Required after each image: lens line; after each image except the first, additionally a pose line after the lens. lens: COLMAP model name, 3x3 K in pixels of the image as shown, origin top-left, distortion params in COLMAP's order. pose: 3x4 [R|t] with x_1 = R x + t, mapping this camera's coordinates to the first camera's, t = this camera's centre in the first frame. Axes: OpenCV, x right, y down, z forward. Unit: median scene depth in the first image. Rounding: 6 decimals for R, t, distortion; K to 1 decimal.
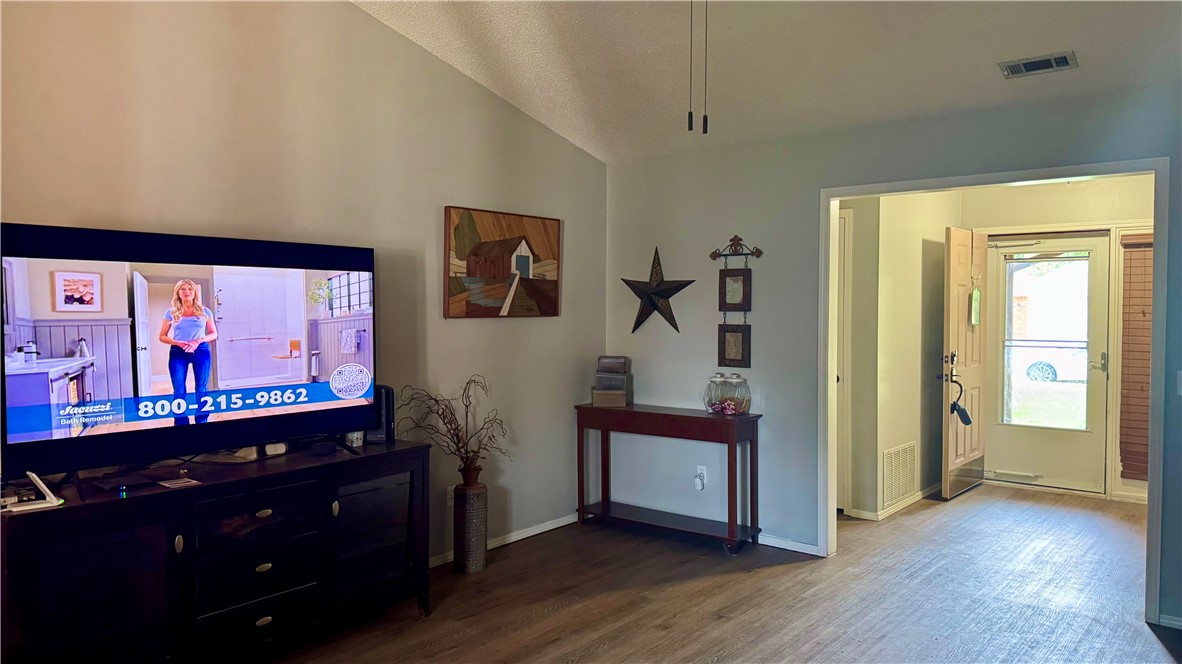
lens RADIAL K [[854.4, 0, 591.0], [0, 854.4, 332.0], [0, 0, 1]] dist [-0.001060, -0.002265]
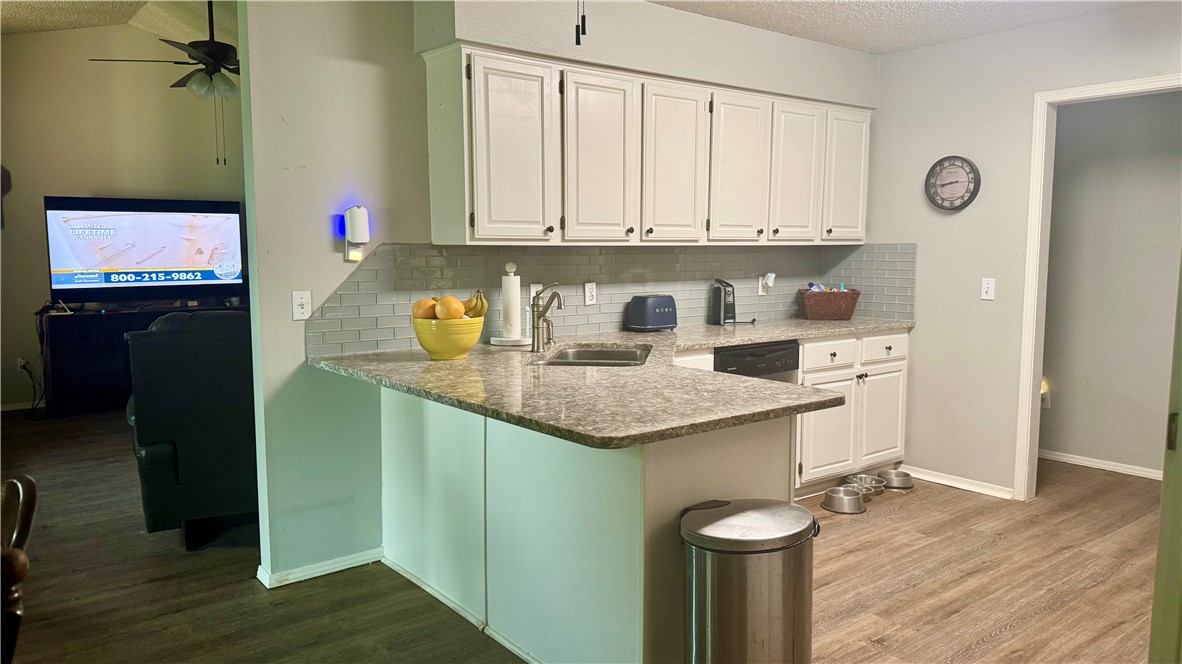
lens RADIAL K [[854.4, 0, 591.0], [0, 854.4, 332.0], [0, 0, 1]] dist [-0.001060, -0.002265]
pose [[0.975540, 0.026339, -0.218240, 1.057749], [-0.010045, 0.997100, 0.075434, 0.046094], [0.219594, -0.071396, 0.972975, -0.805903]]
